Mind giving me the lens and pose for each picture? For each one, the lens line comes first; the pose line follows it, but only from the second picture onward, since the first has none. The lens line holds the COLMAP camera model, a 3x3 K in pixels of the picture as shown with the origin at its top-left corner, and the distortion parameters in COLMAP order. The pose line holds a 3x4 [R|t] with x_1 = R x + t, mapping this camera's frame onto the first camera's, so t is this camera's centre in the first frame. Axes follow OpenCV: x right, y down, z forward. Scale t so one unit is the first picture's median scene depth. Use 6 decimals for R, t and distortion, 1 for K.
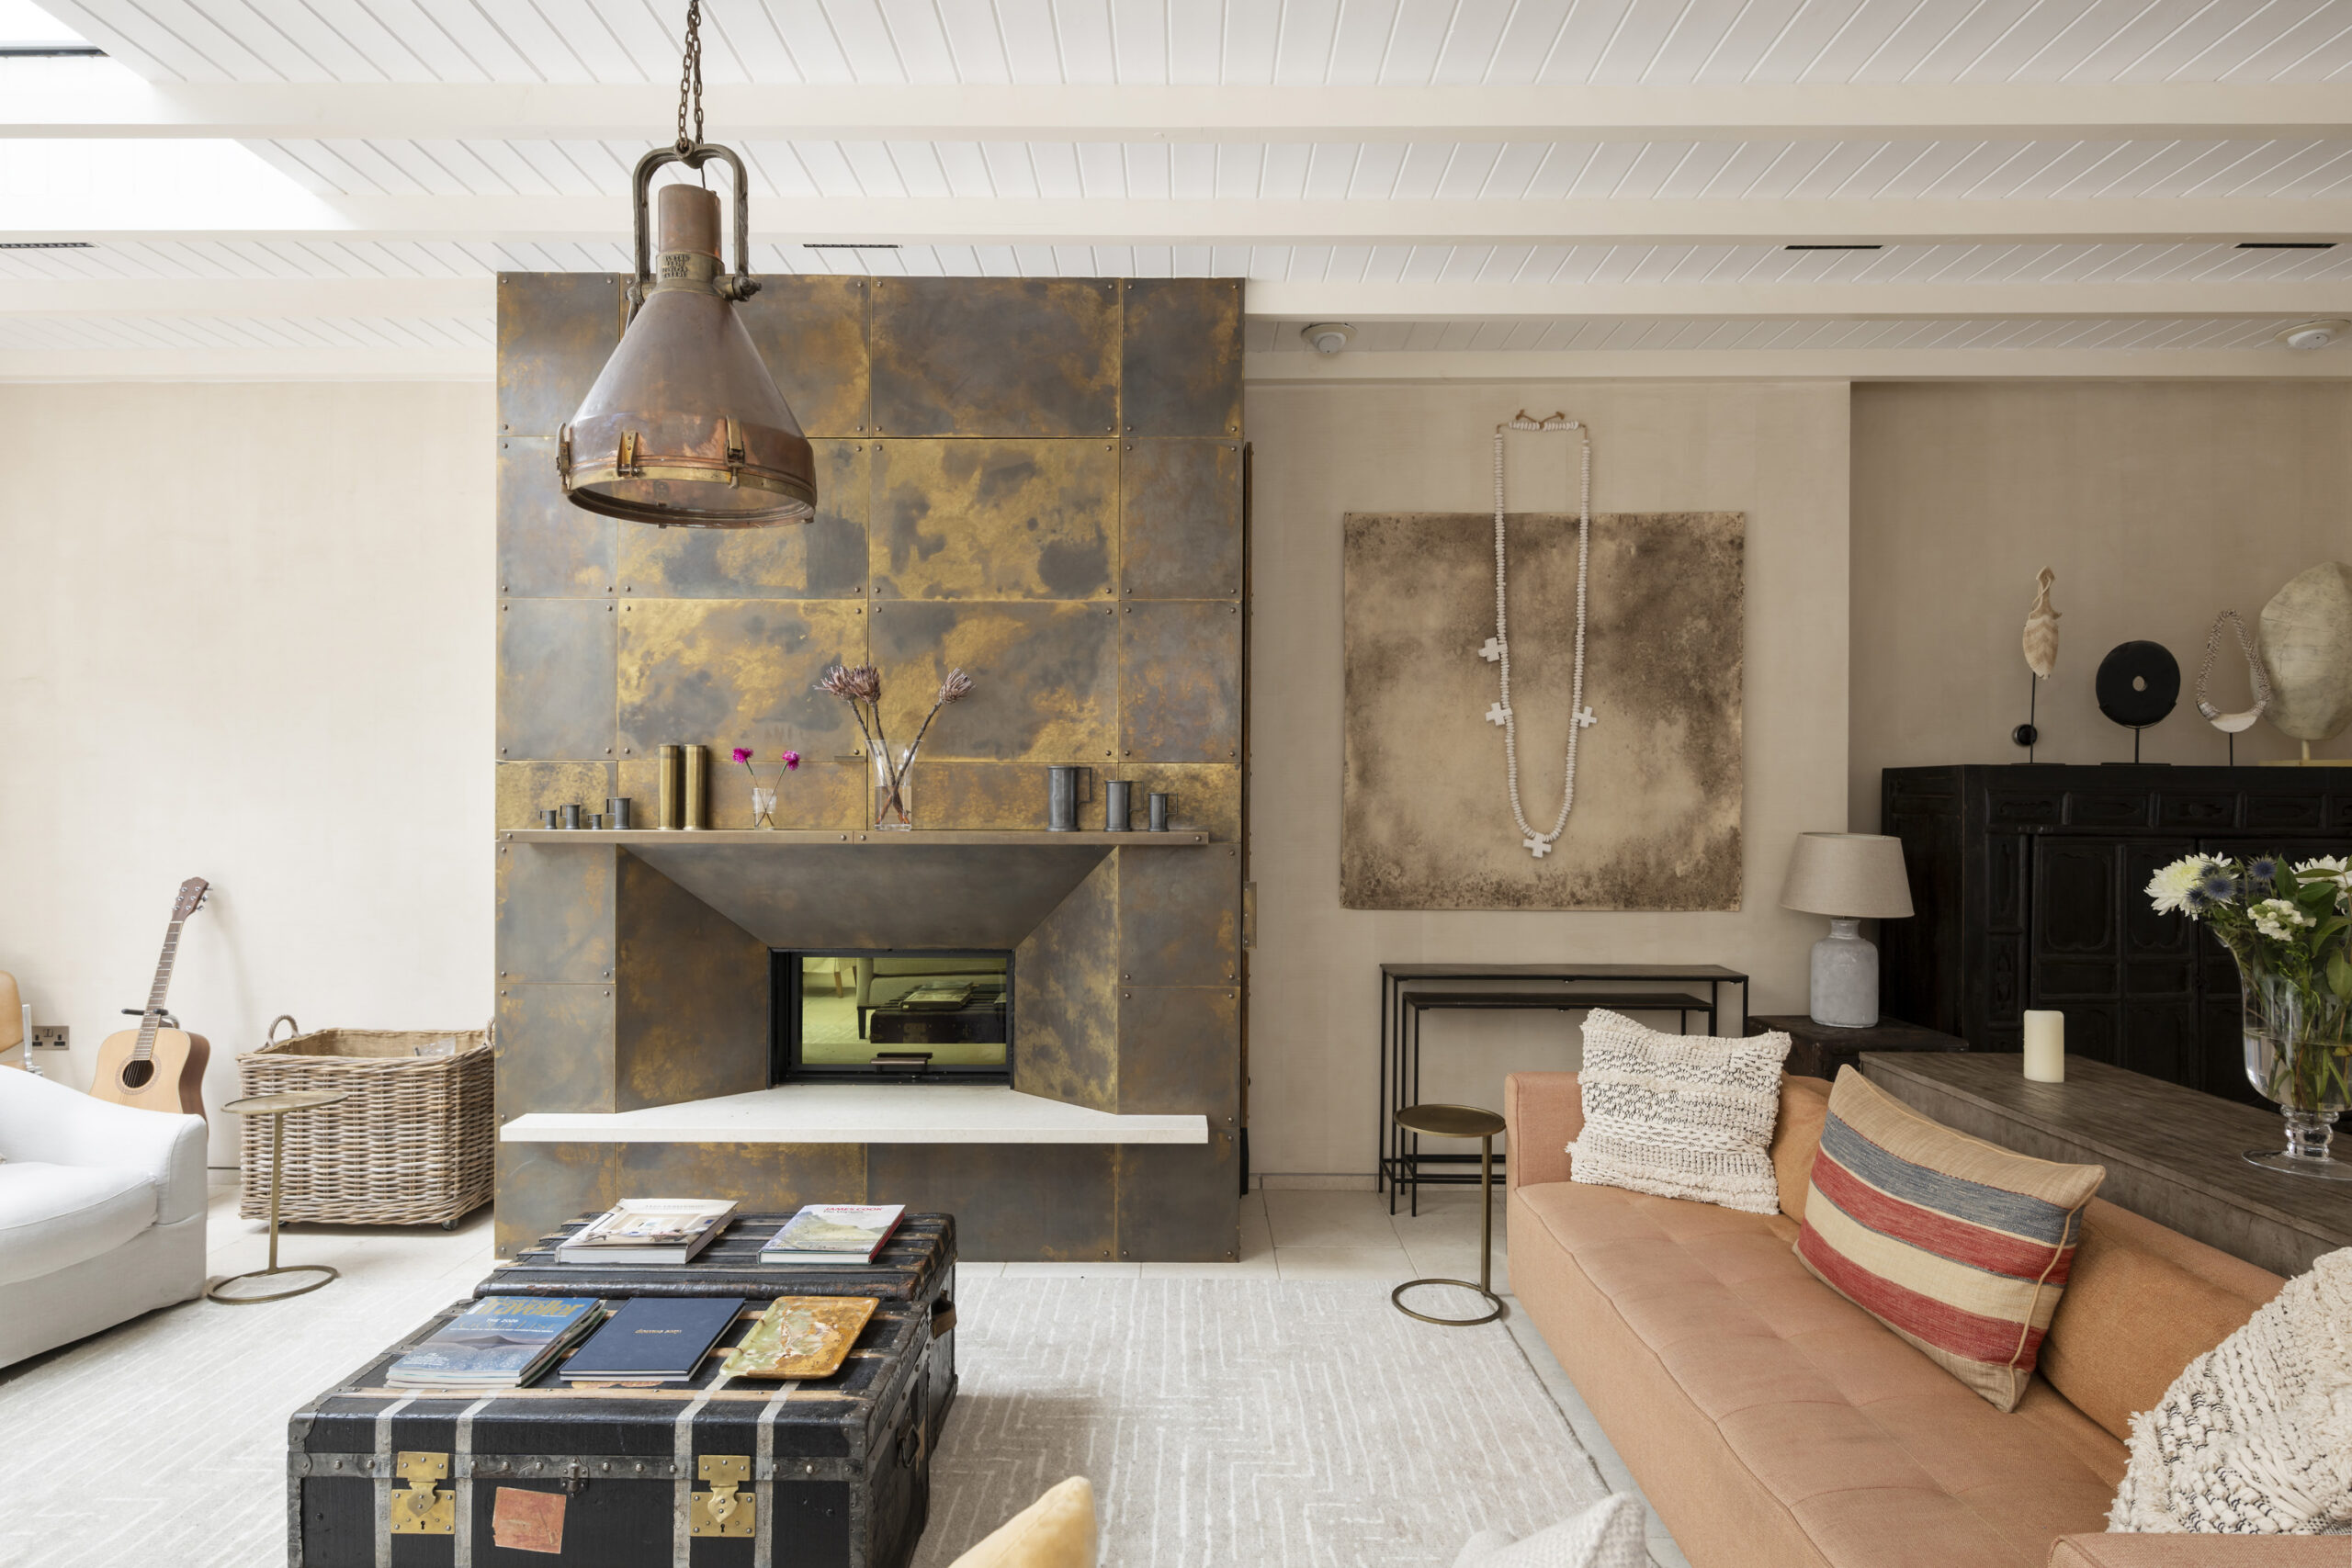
lens RADIAL K [[1257.1, 0, 1184.7], [0, 1257.1, 782.9], [0, 0, 1]] dist [0.001220, -0.000228]
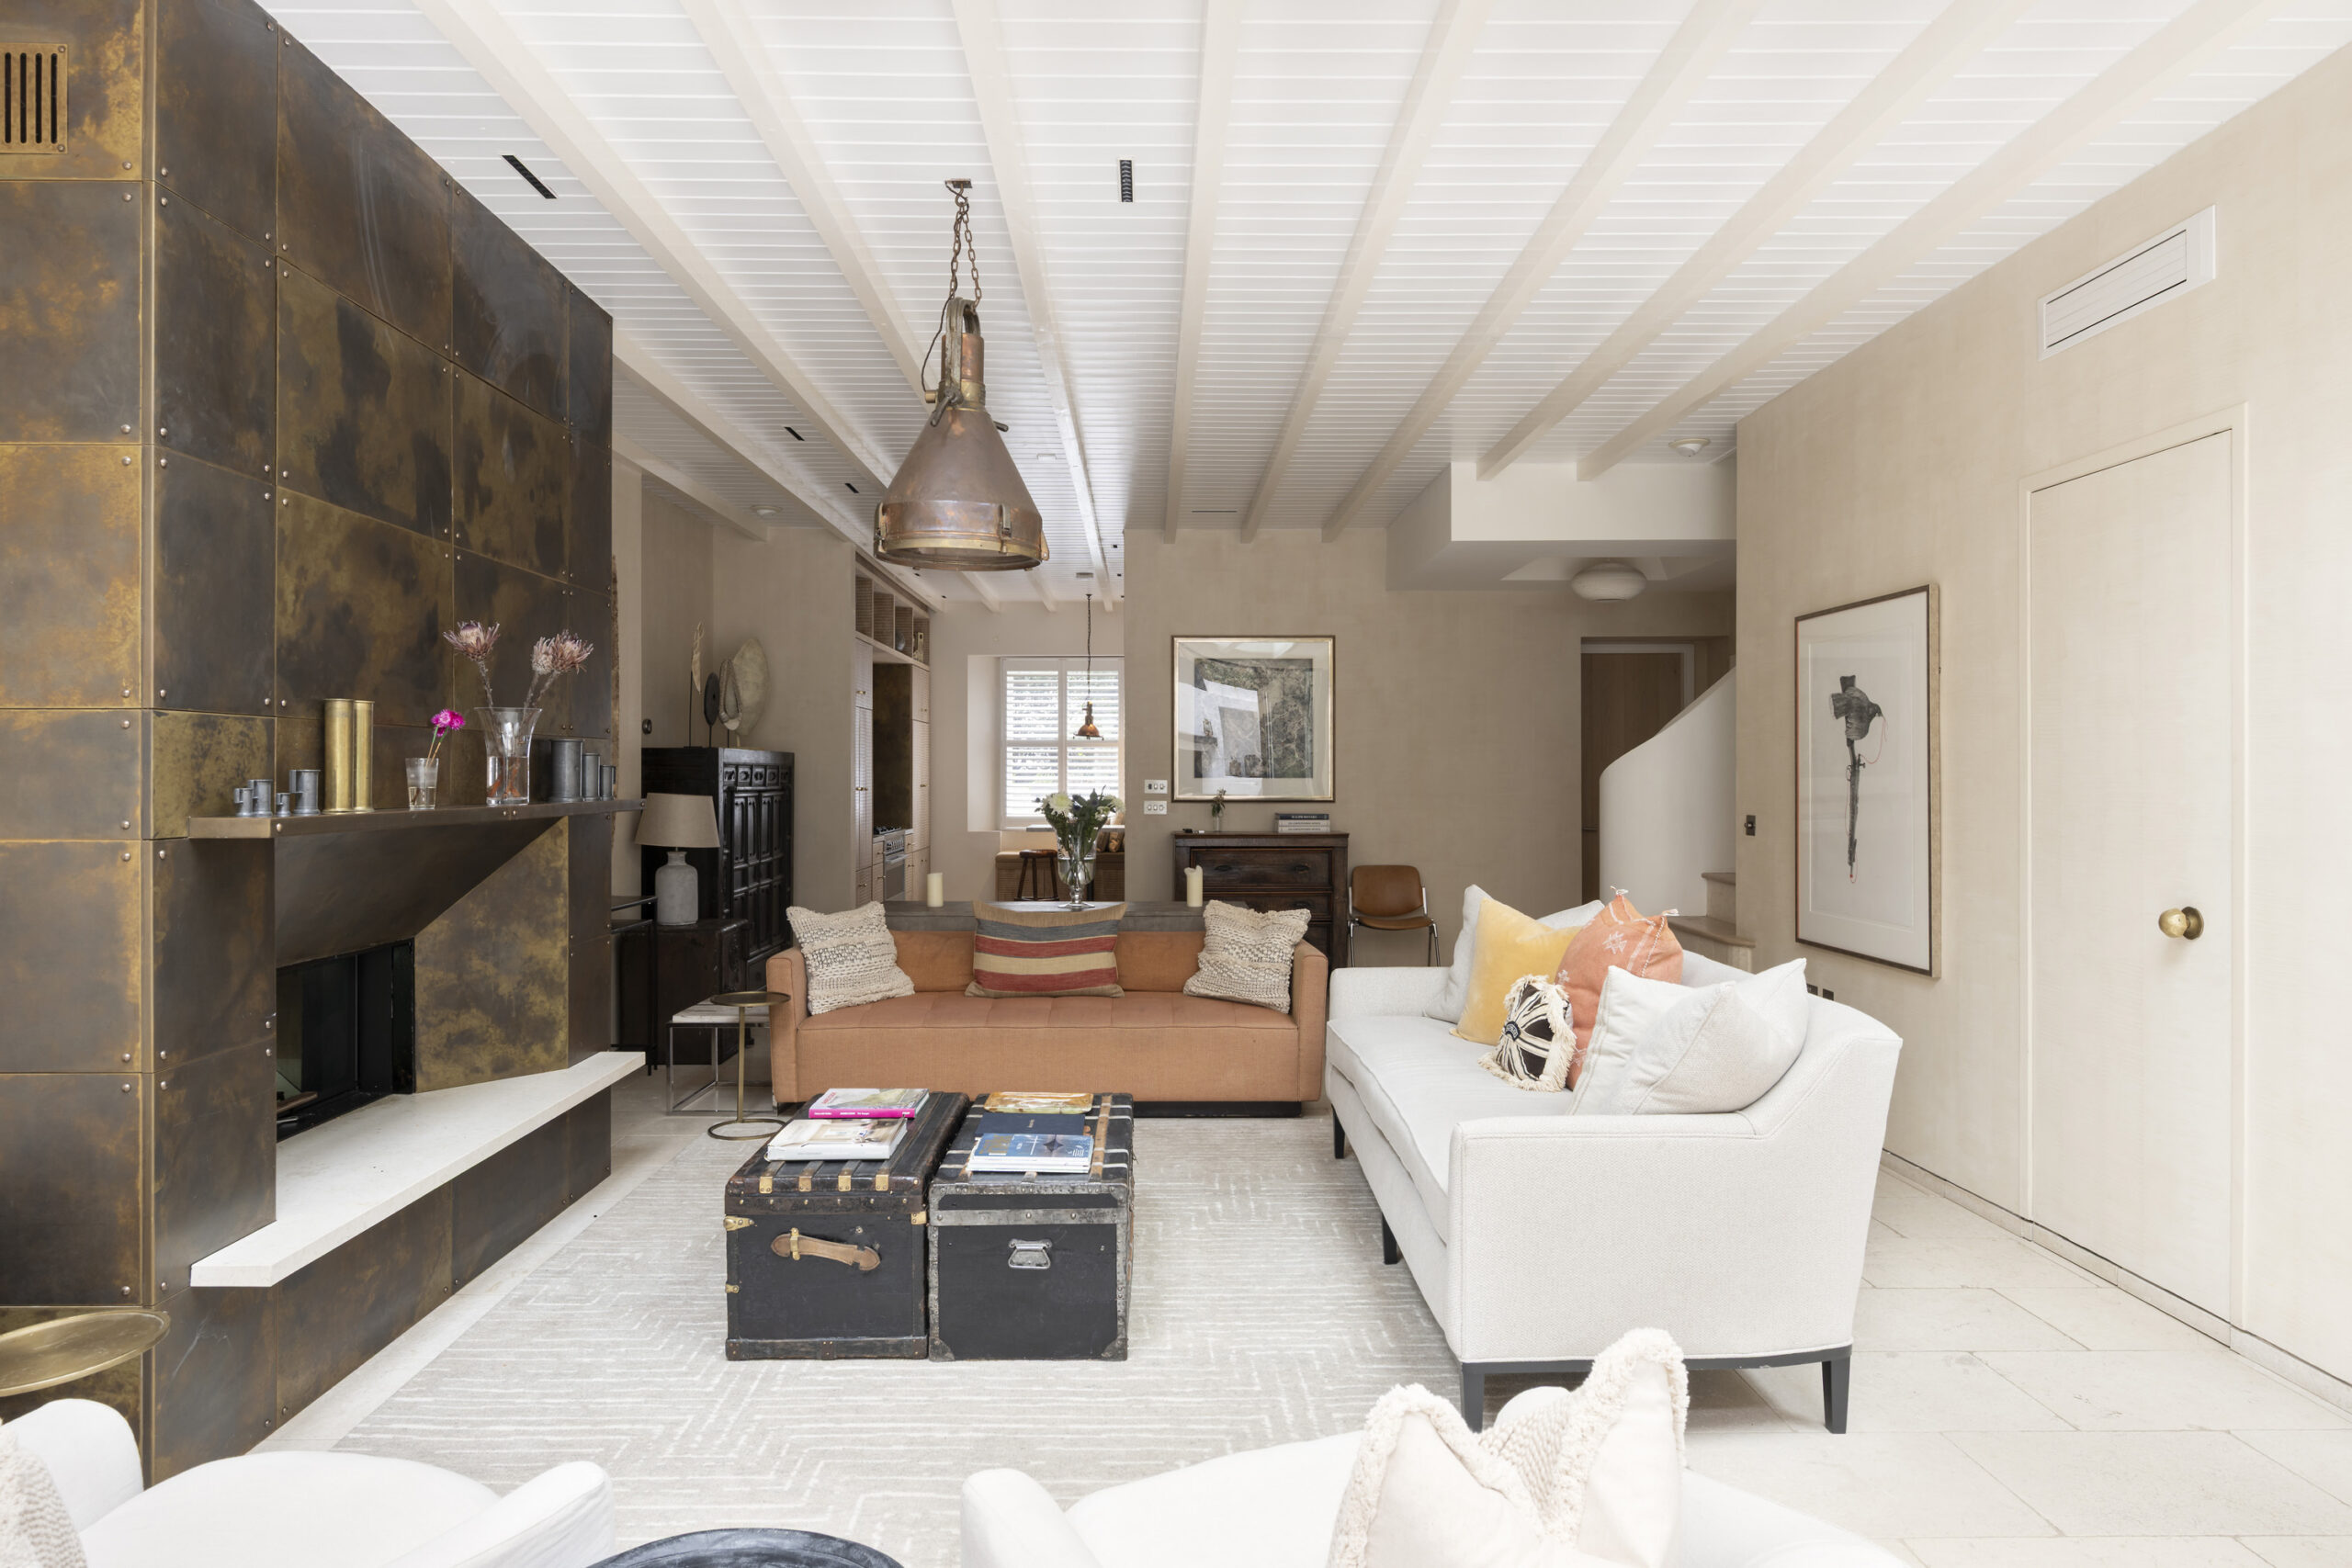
lens RADIAL K [[1345.7, 0, 1176.0], [0, 1345.7, 777.0], [0, 0, 1]] dist [-0.002779, 0.000926]
pose [[-0.014950, -0.006081, 0.999870, -1.194764], [-0.011261, 0.999919, 0.005913, 0.005535], [-0.999825, -0.011171, -0.015017, 0.504117]]
